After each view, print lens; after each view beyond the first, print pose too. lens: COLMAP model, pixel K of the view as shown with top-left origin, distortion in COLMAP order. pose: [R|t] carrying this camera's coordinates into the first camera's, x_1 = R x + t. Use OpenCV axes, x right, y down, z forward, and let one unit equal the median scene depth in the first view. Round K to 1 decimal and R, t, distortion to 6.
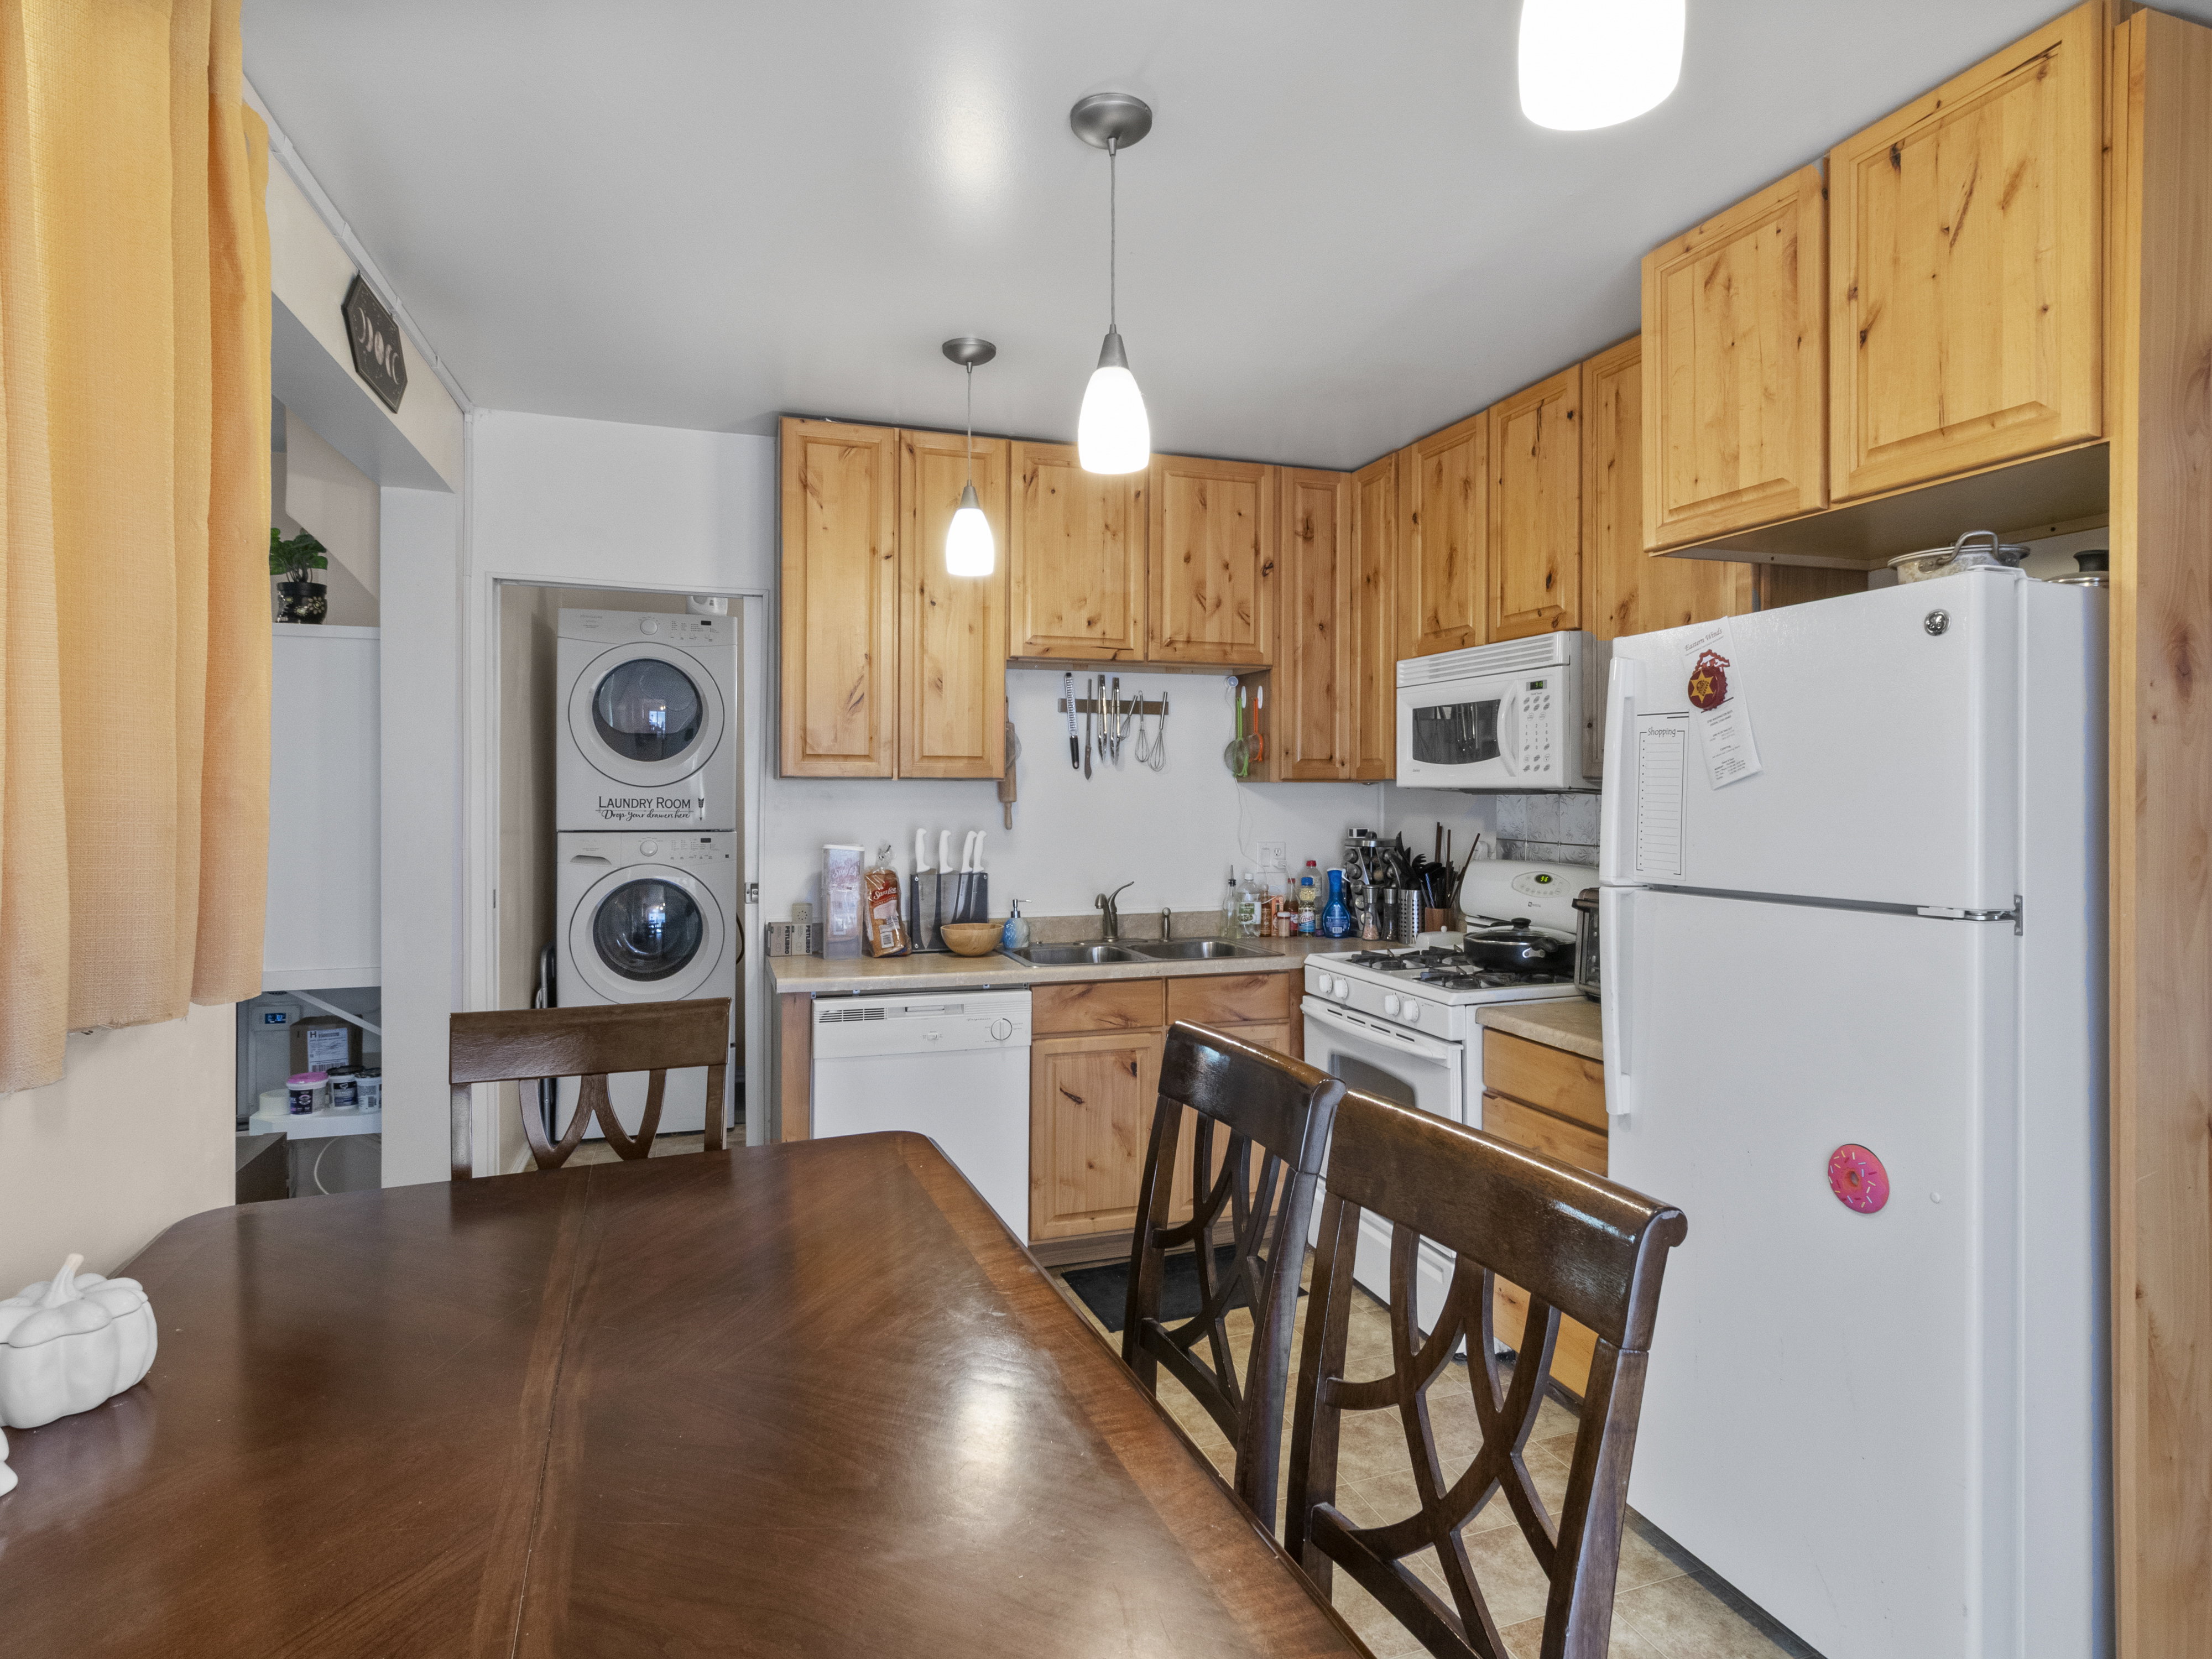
lens RADIAL K [[1190.7, 0, 1127.5], [0, 1190.7, 800.8], [0, 0, 1]] dist [-0.000539, -0.000053]
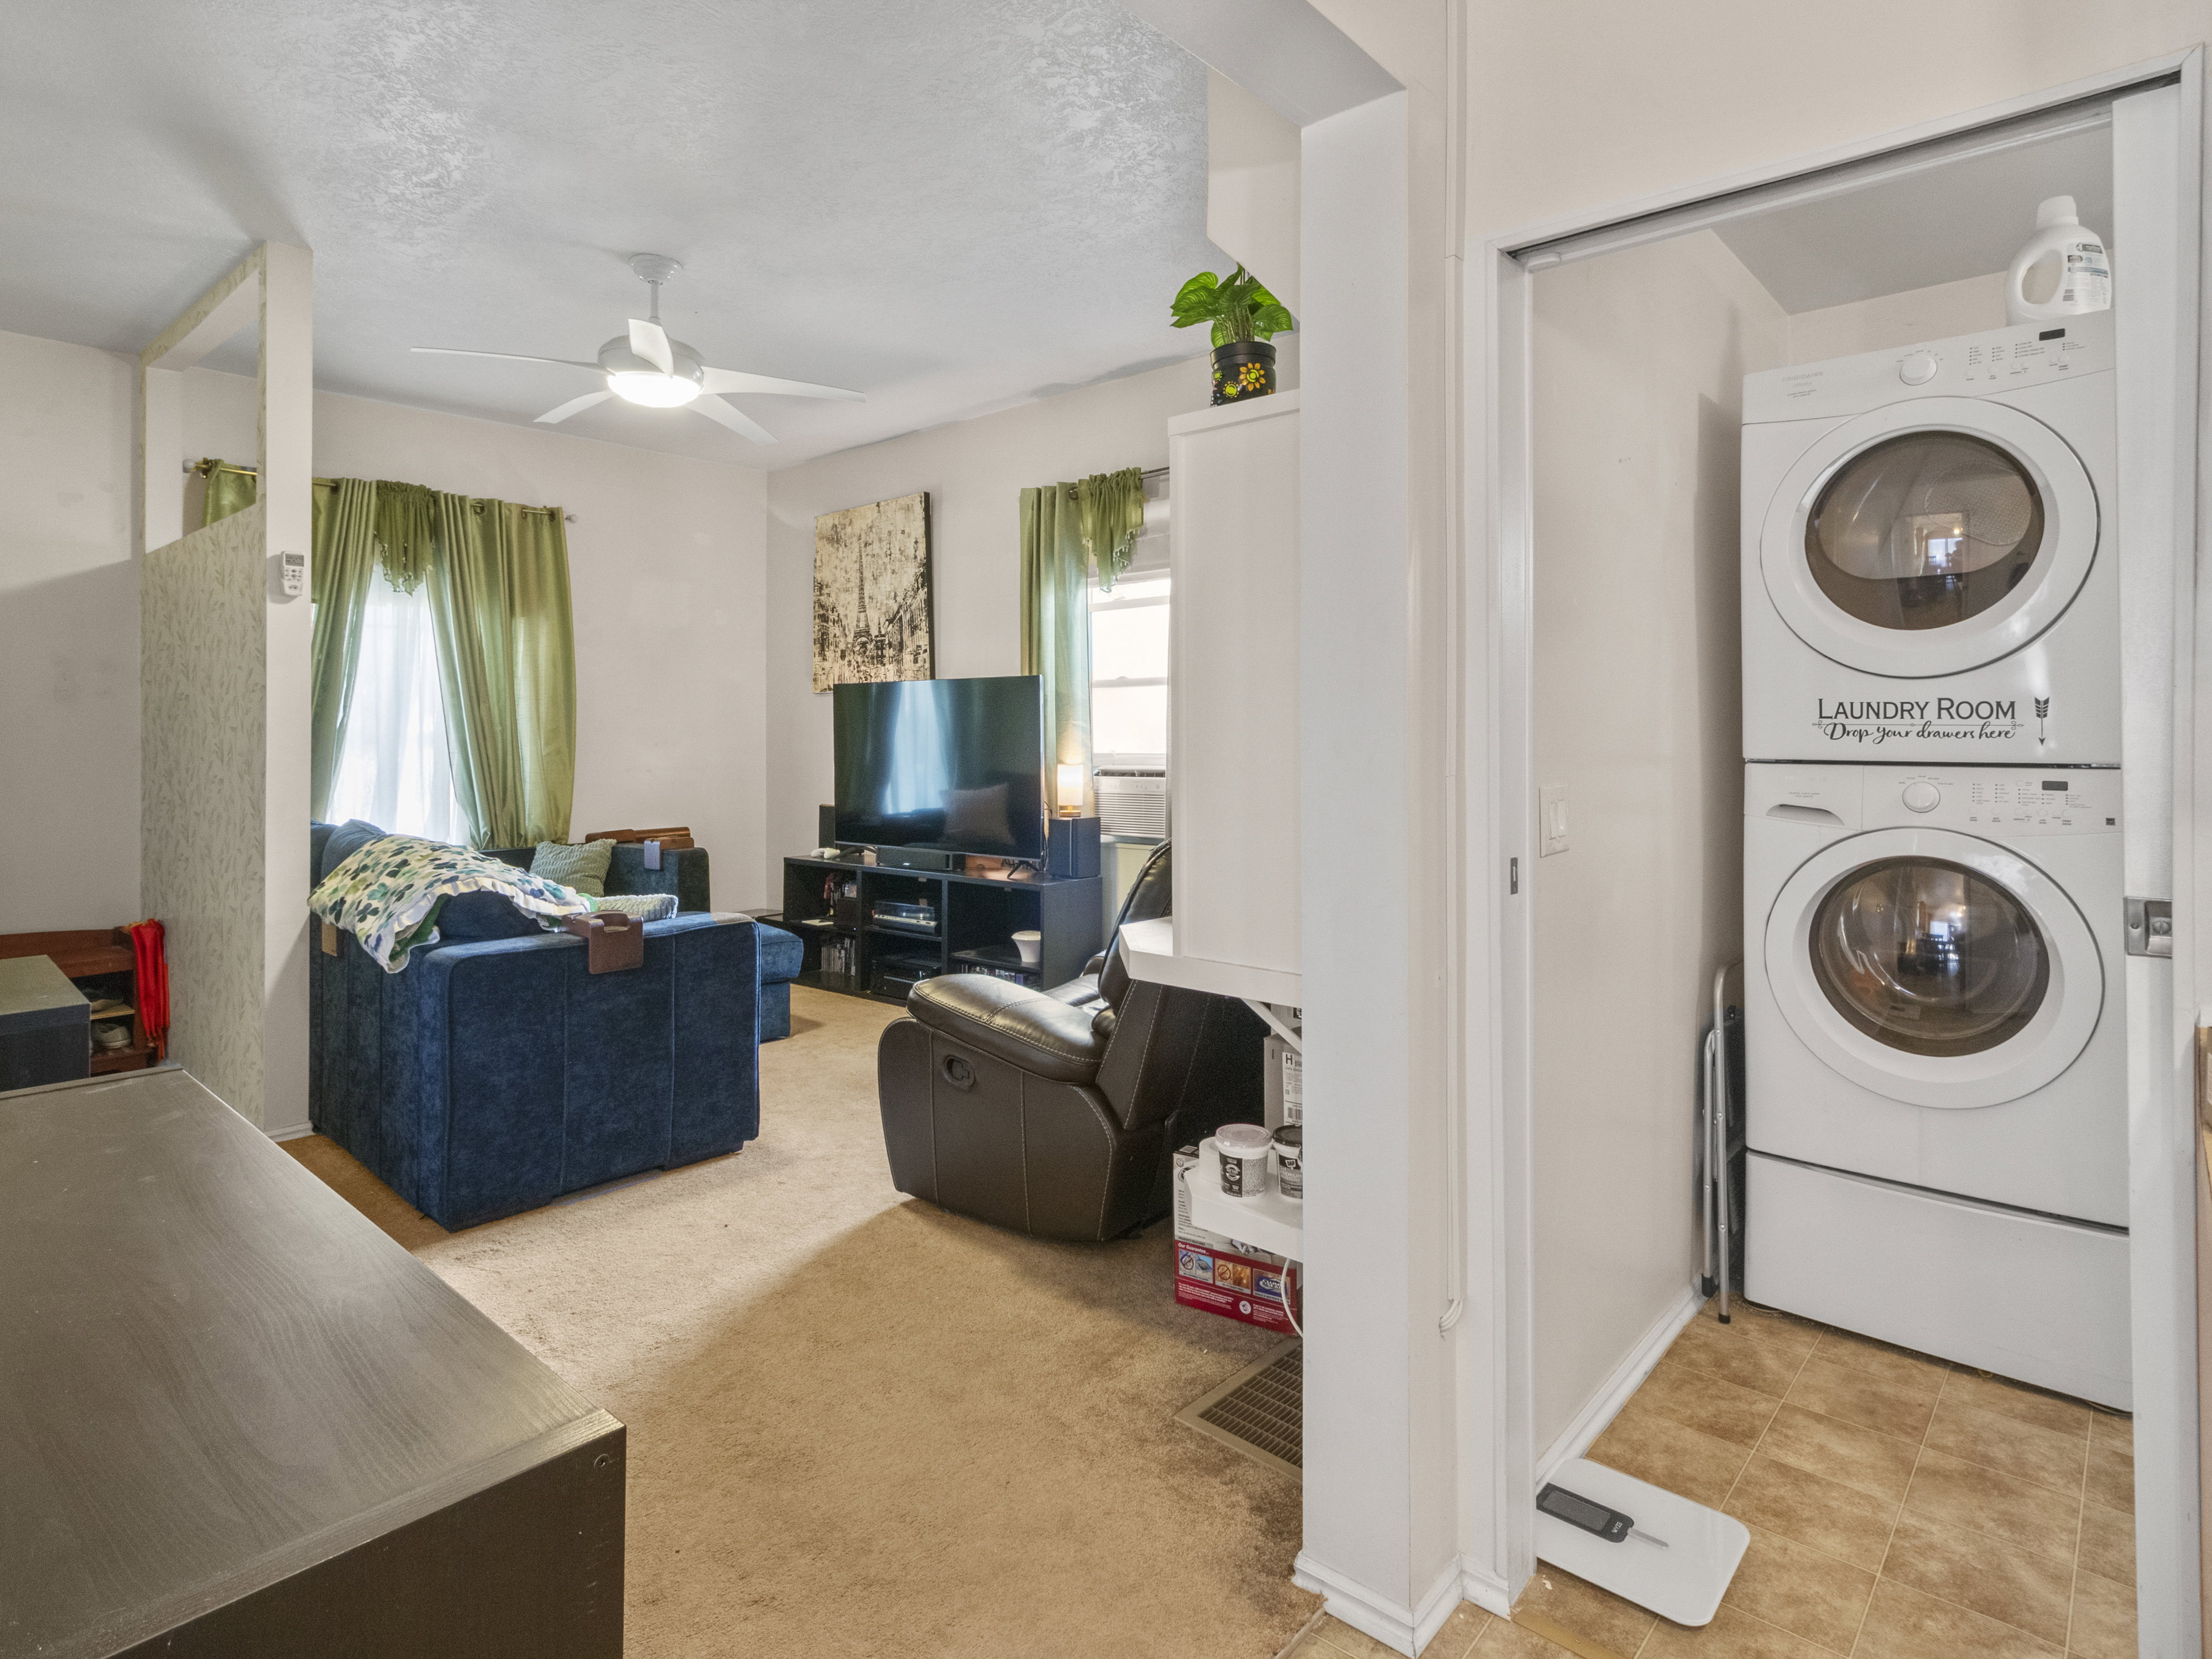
lens RADIAL K [[1196.0, 0, 1104.9], [0, 1196.0, 724.1], [0, 0, 1]] dist [0.002041, 0.001691]
pose [[0.490146, -0.012414, -0.871552, -0.160286], [-0.007387, 0.999804, -0.018395, 0.026581], [0.871609, 0.015455, 0.489958, 0.571061]]
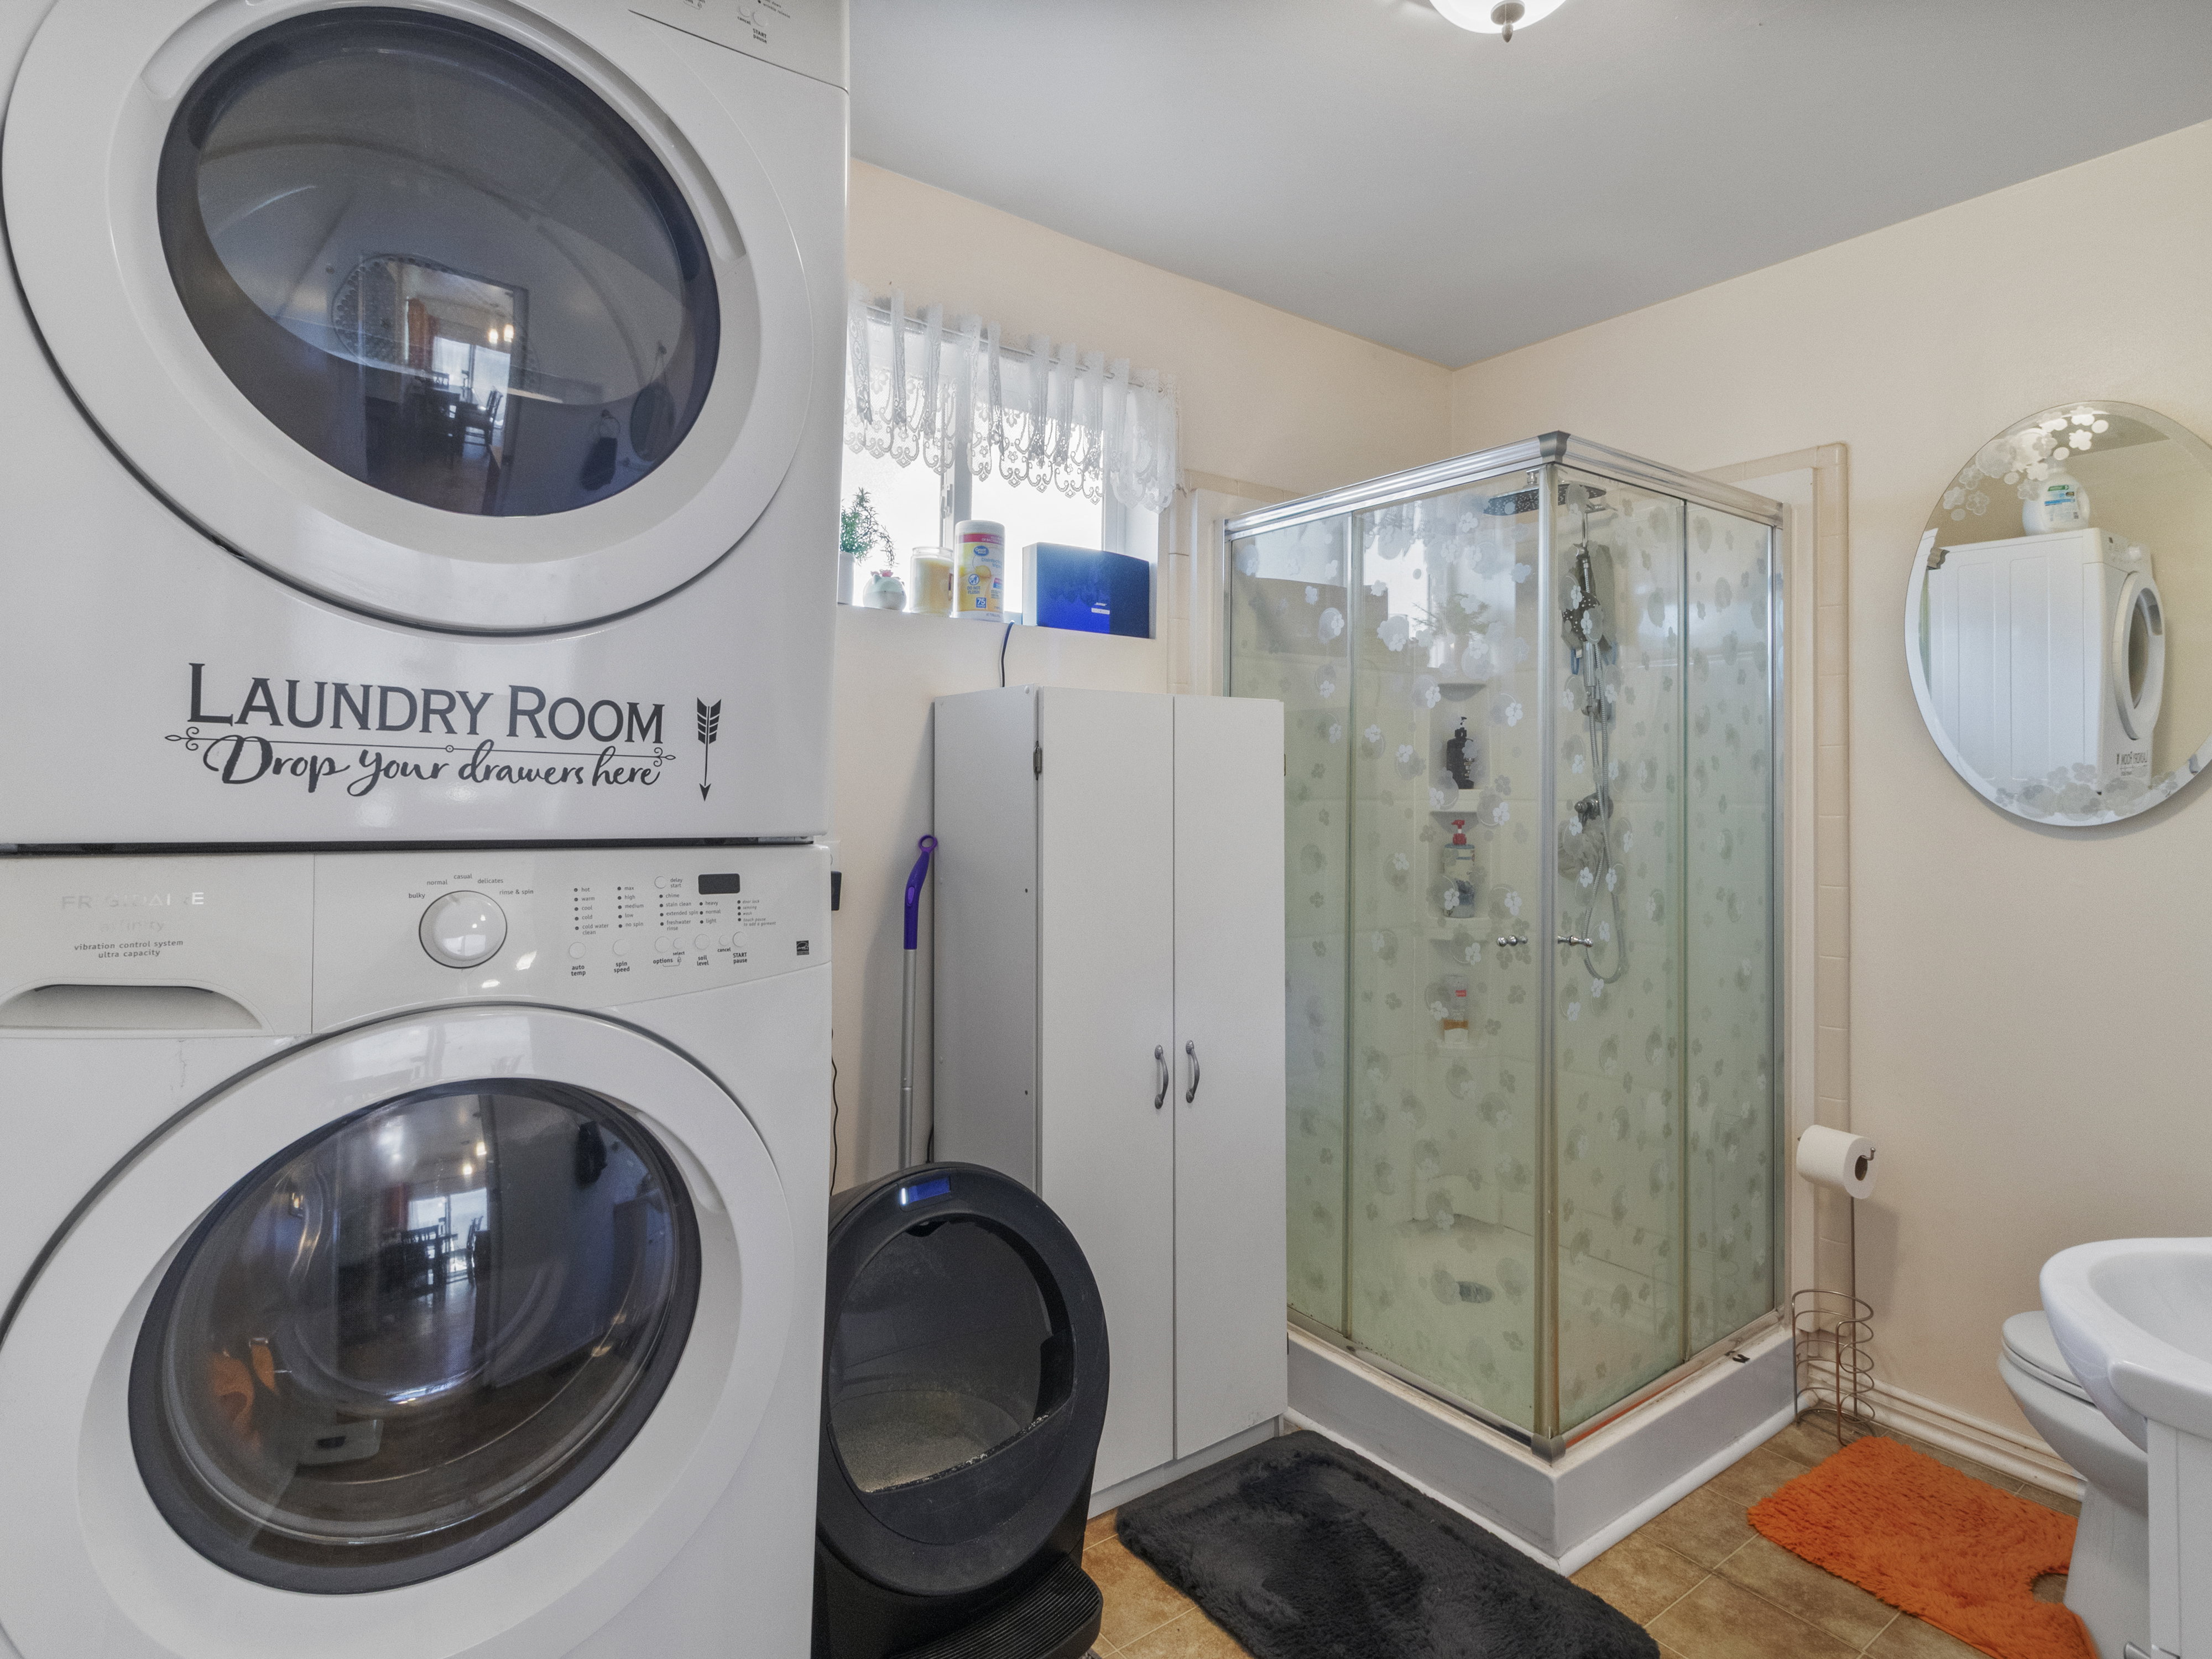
lens RADIAL K [[1163.4, 0, 1107.6], [0, 1163.4, 806.4], [0, 0, 1]] dist [-0.000468, 0.000310]
pose [[0.951627, -0.001882, 0.307250, -0.468590], [0.006478, 0.999882, -0.013940, 0.028677], [-0.307187, 0.015256, 0.951527, 1.010701]]
